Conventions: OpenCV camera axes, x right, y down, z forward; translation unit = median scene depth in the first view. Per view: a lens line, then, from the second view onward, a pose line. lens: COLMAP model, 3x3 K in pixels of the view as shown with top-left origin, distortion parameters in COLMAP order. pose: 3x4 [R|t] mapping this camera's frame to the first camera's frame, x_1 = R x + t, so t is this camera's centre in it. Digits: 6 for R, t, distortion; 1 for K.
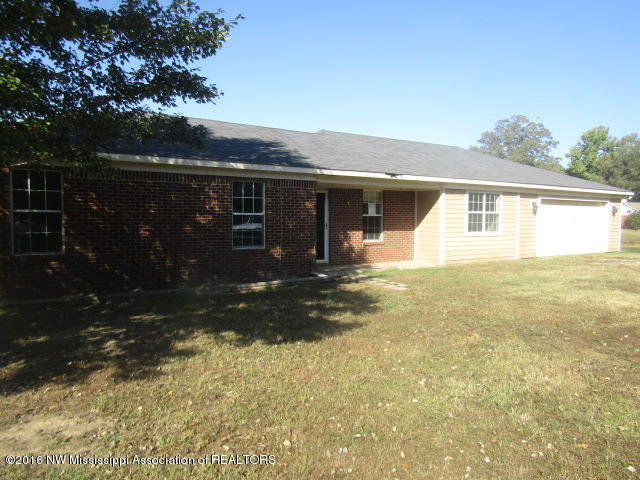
lens RADIAL K [[456.9, 0, 320.6], [0, 456.9, 238.5], [0, 0, 1]] dist [0.011121, 0.002264]
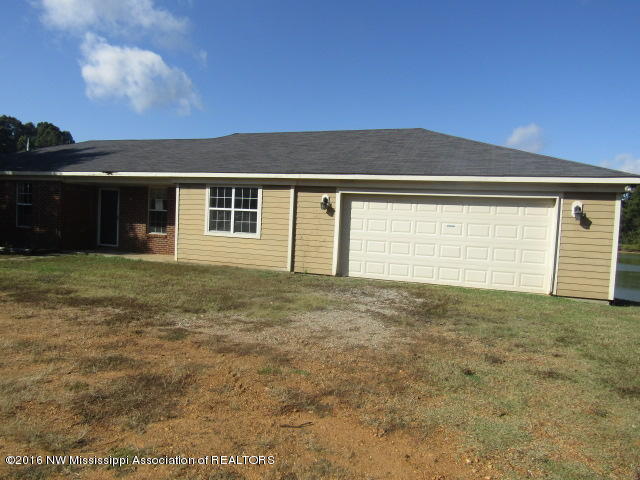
lens RADIAL K [[456.9, 0, 320.4], [0, 456.9, 241.4], [0, 0, 1]] dist [0.011121, 0.002264]
pose [[0.573020, 0.060727, -0.817288, 1.189560], [-0.083365, 0.996397, 0.015586, -0.025137], [0.815290, 0.059202, 0.576018, 0.660544]]
